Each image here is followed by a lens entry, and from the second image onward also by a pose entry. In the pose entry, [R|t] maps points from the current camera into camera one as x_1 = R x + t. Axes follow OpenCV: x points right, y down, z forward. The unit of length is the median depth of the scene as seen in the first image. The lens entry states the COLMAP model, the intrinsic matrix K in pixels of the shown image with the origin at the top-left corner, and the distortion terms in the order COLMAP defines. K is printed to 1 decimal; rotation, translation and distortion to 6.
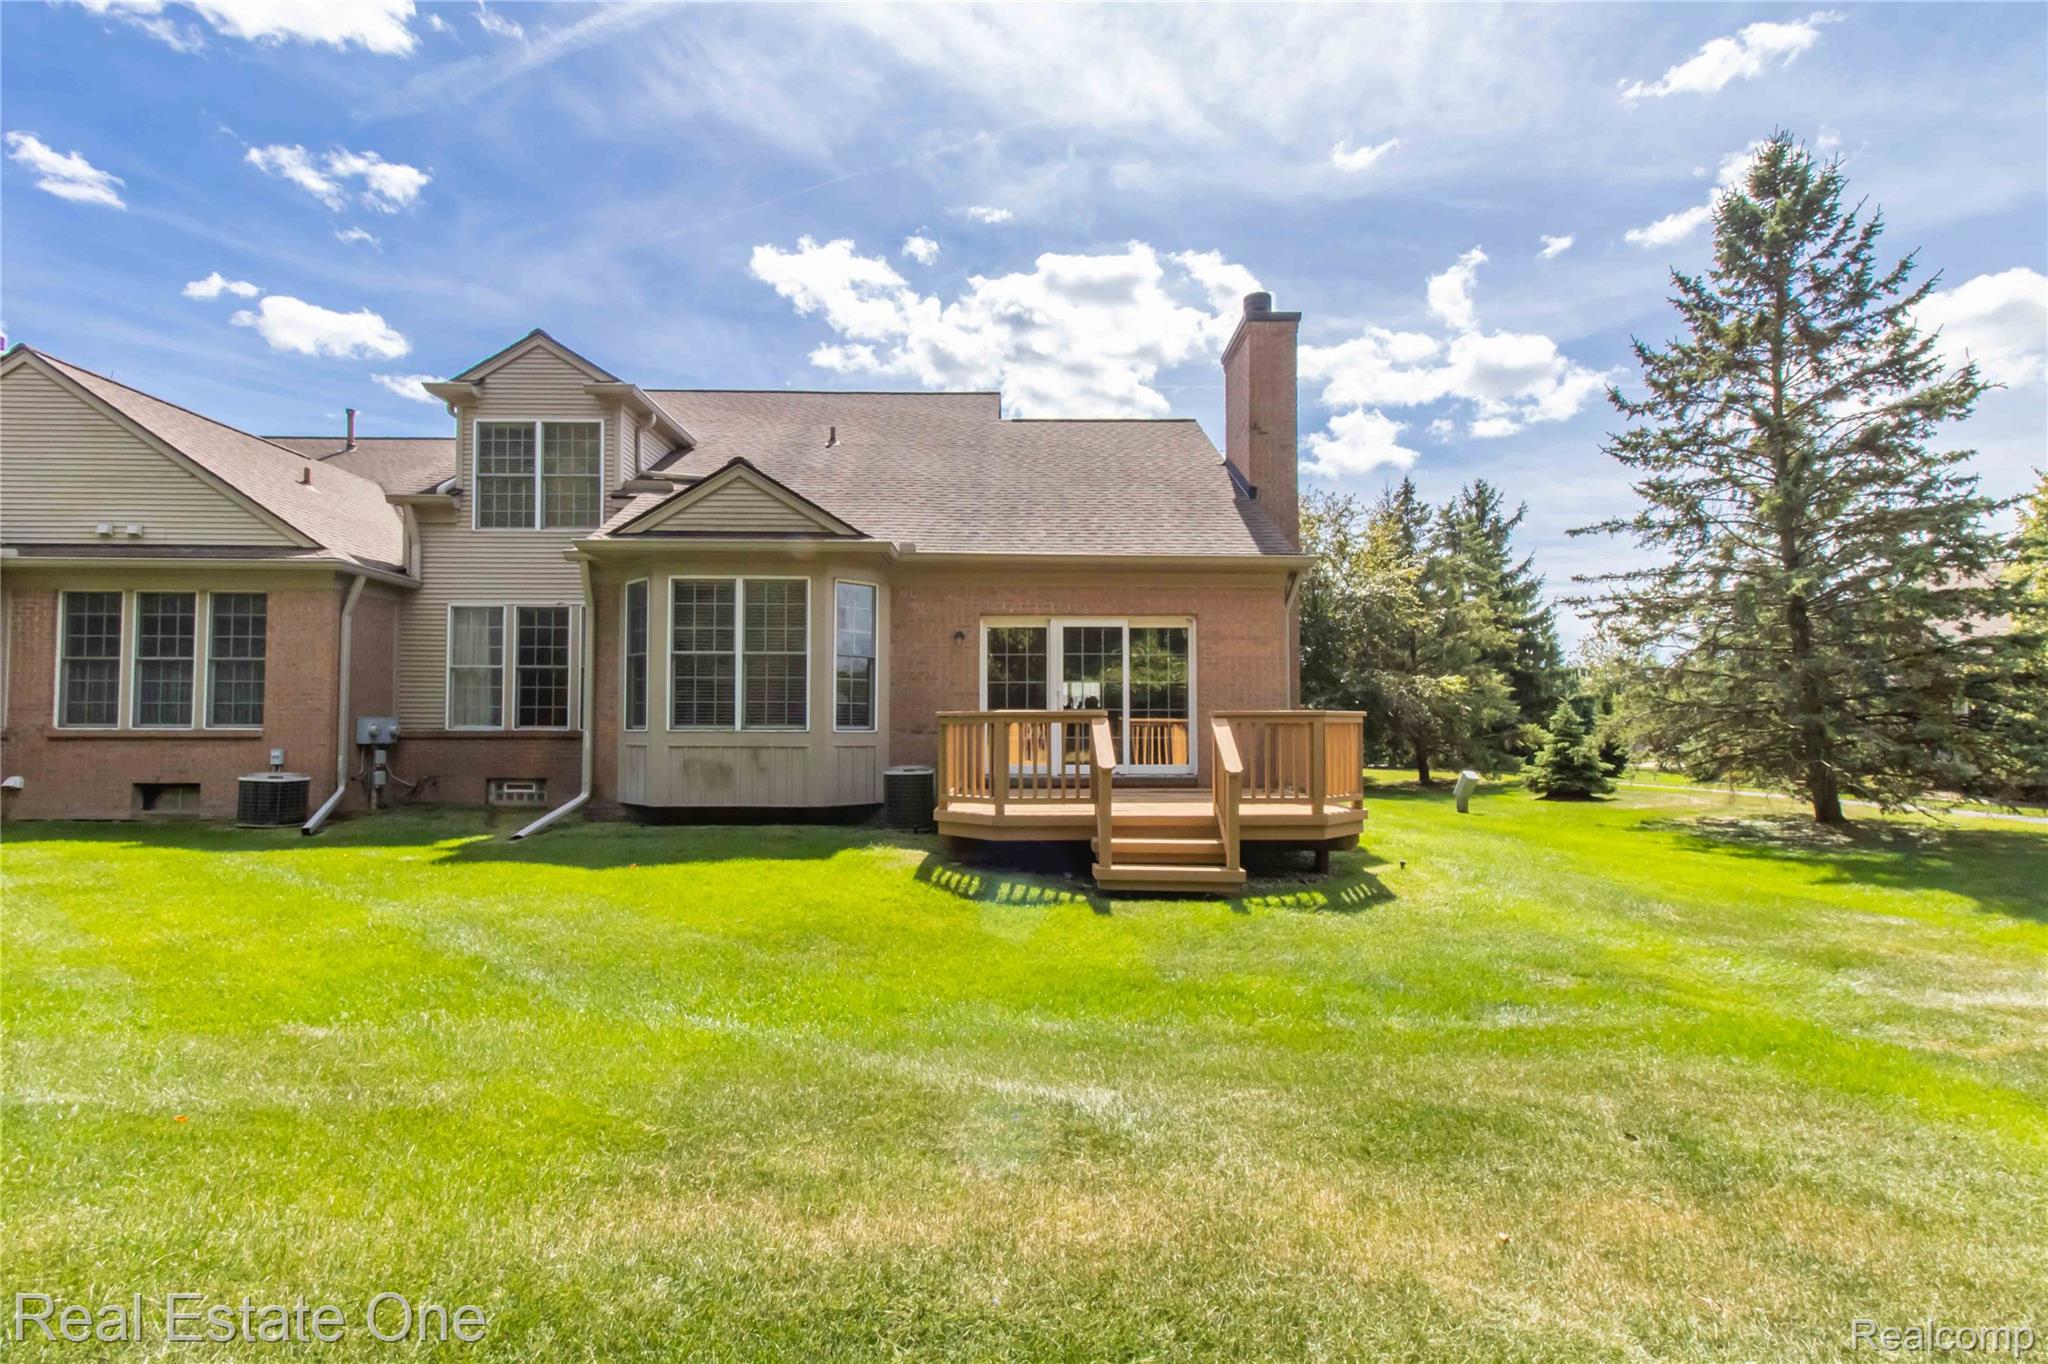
lens RADIAL K [[955.4, 0, 1035.0], [0, 955.4, 701.7], [0, 0, 1]] dist [0.009818, 0.000410]
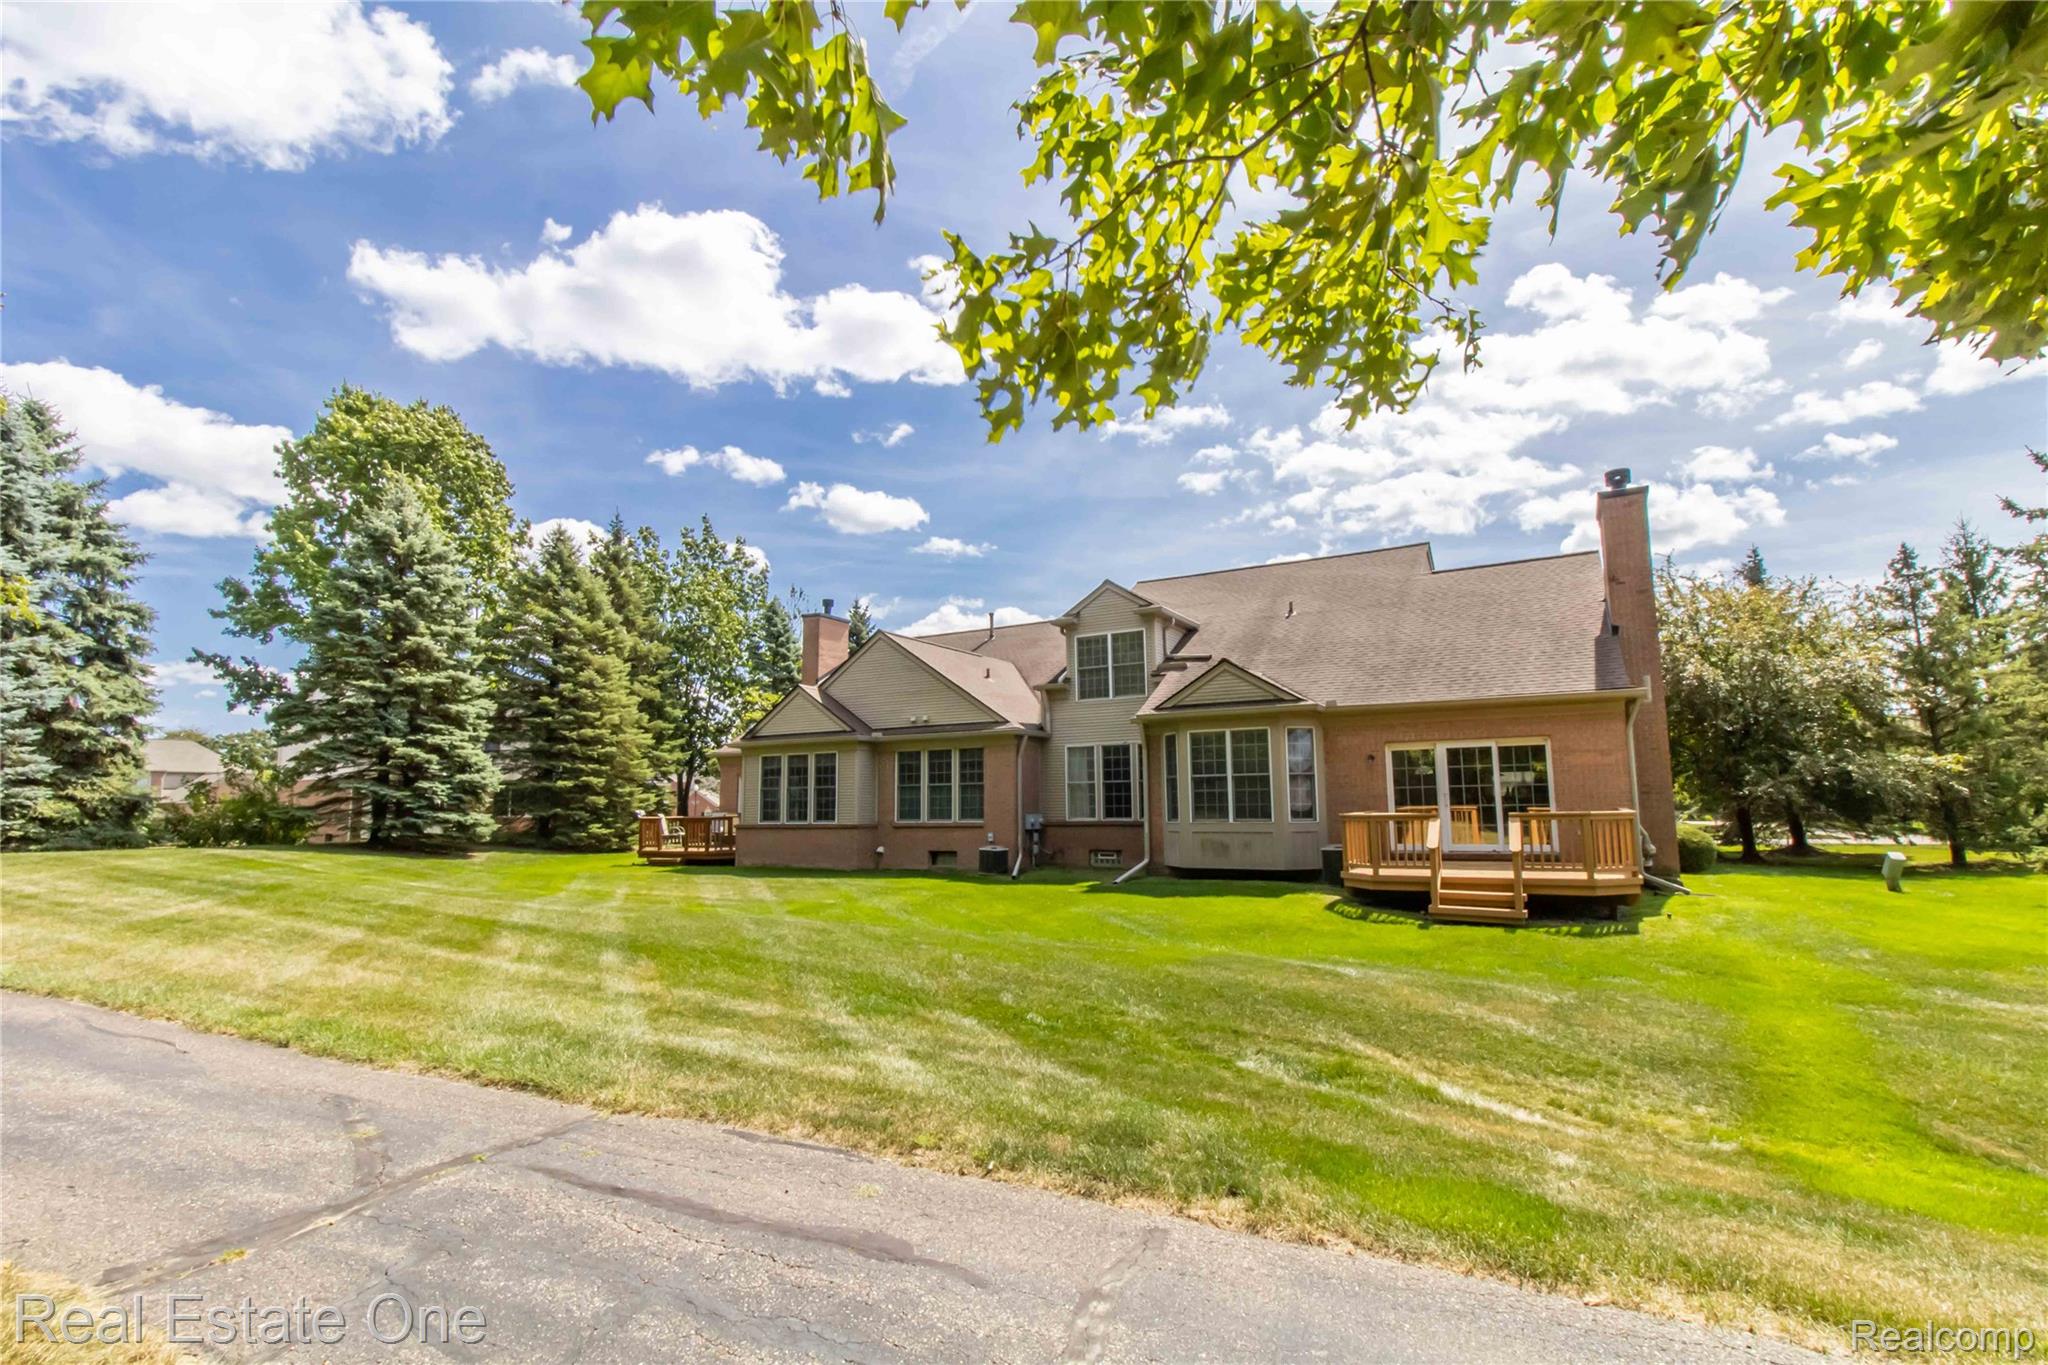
lens RADIAL K [[955.4, 0, 1035.0], [0, 955.4, 702.2], [0, 0, 1]] dist [0.009818, 0.000410]
pose [[0.866390, -0.067001, -0.494853, 0.206048], [0.029912, 0.996142, -0.082504, -0.045798], [0.498472, 0.056679, 0.865051, -0.553090]]
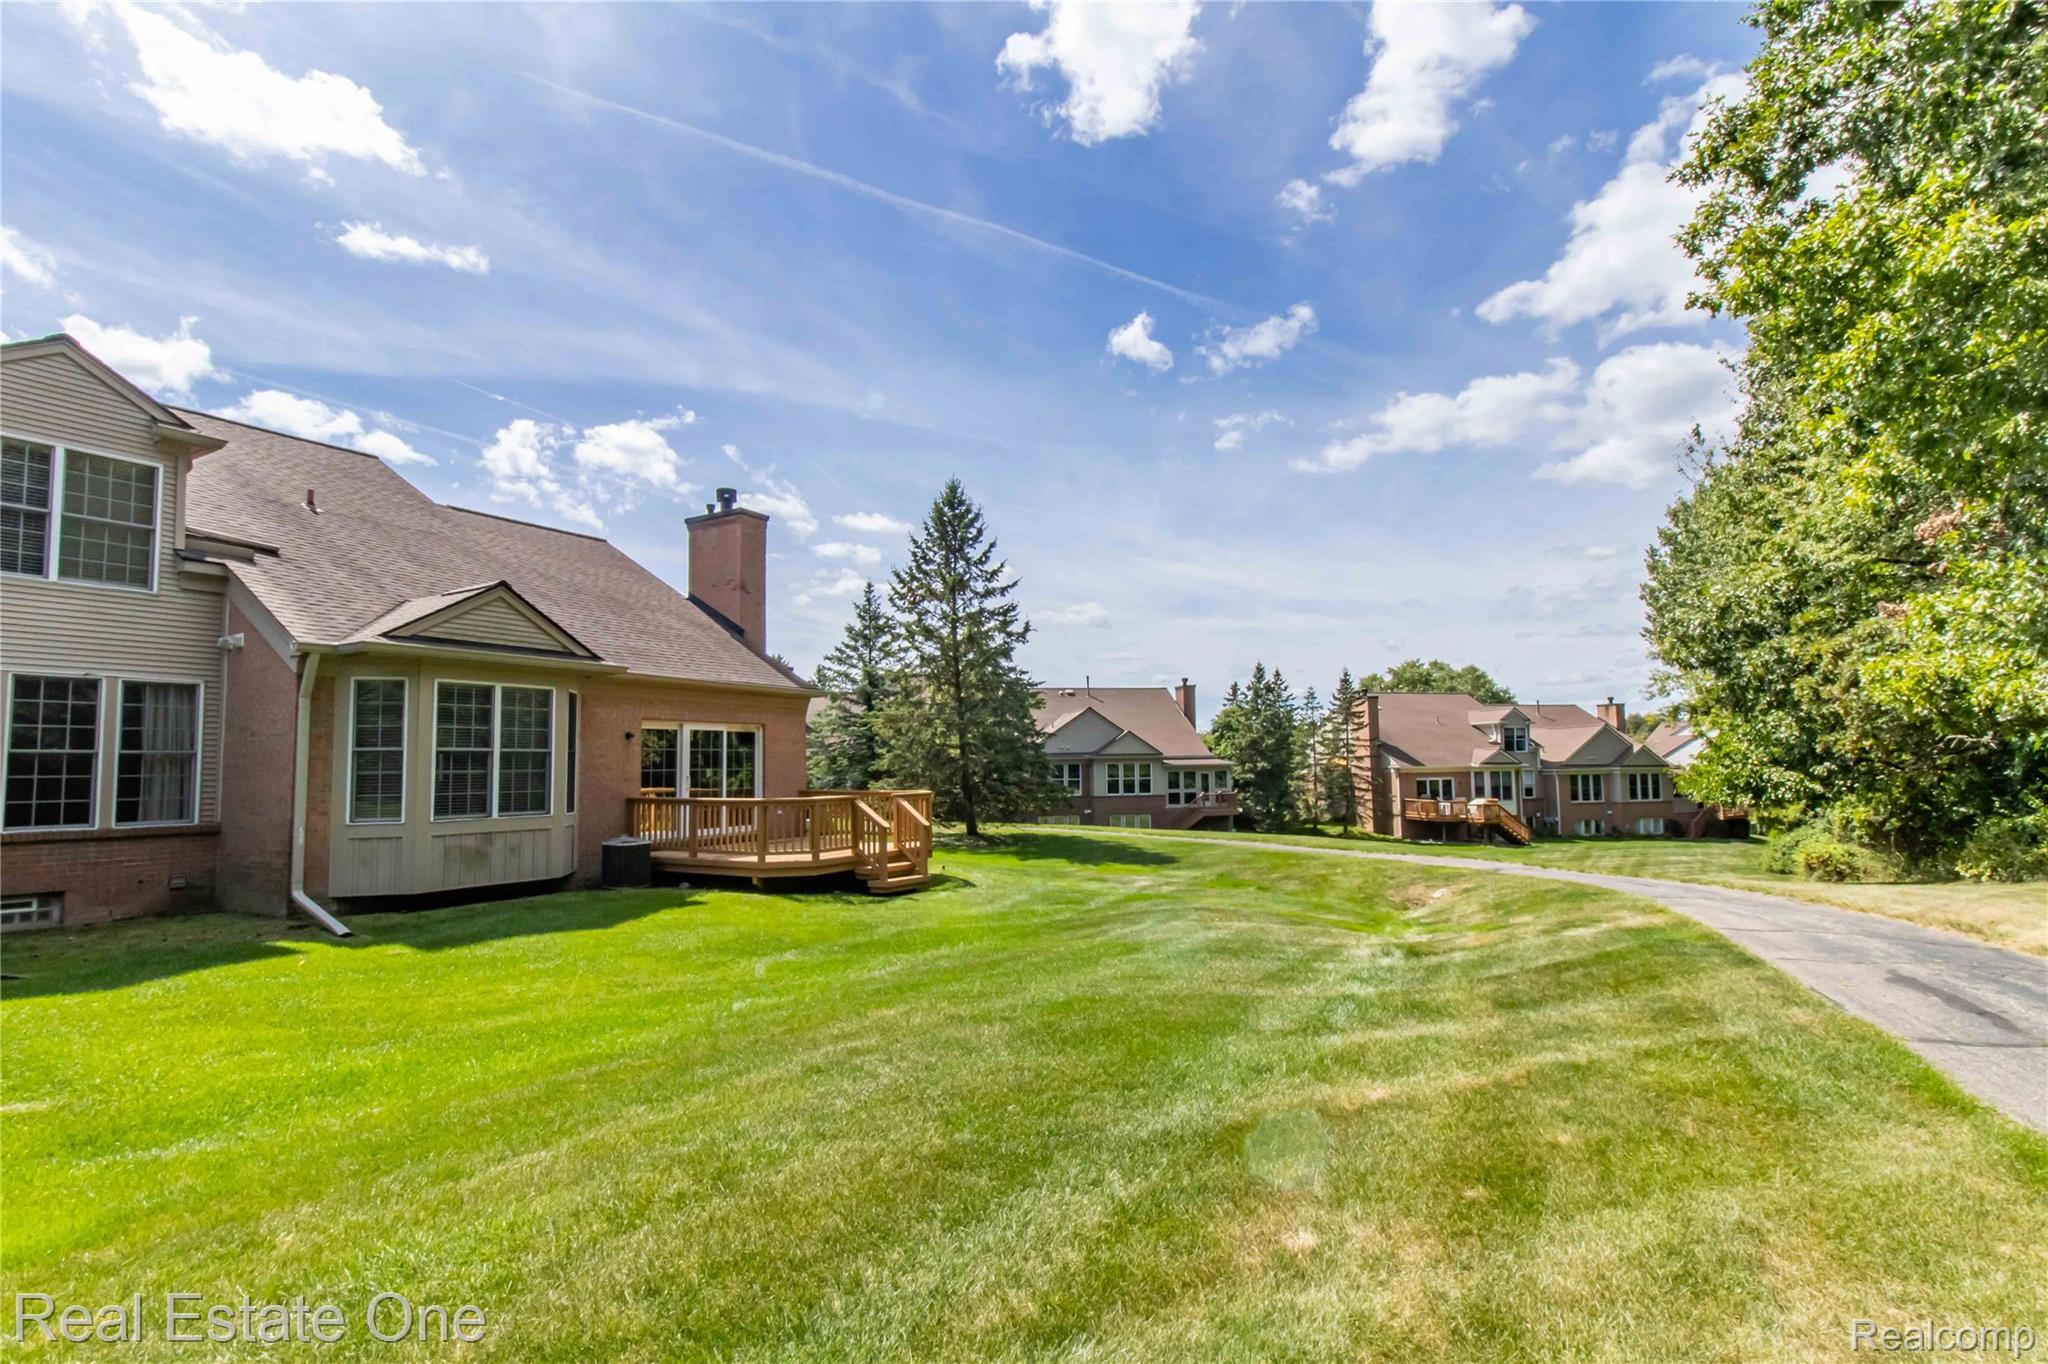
lens RADIAL K [[955.4, 0, 1035.0], [0, 955.4, 701.7], [0, 0, 1]] dist [0.009818, 0.000410]
pose [[0.518486, 0.052481, 0.853474, -0.869792], [-0.010560, 0.998432, -0.054979, -0.047420], [-0.855021, 0.019493, 0.518227, -0.135537]]
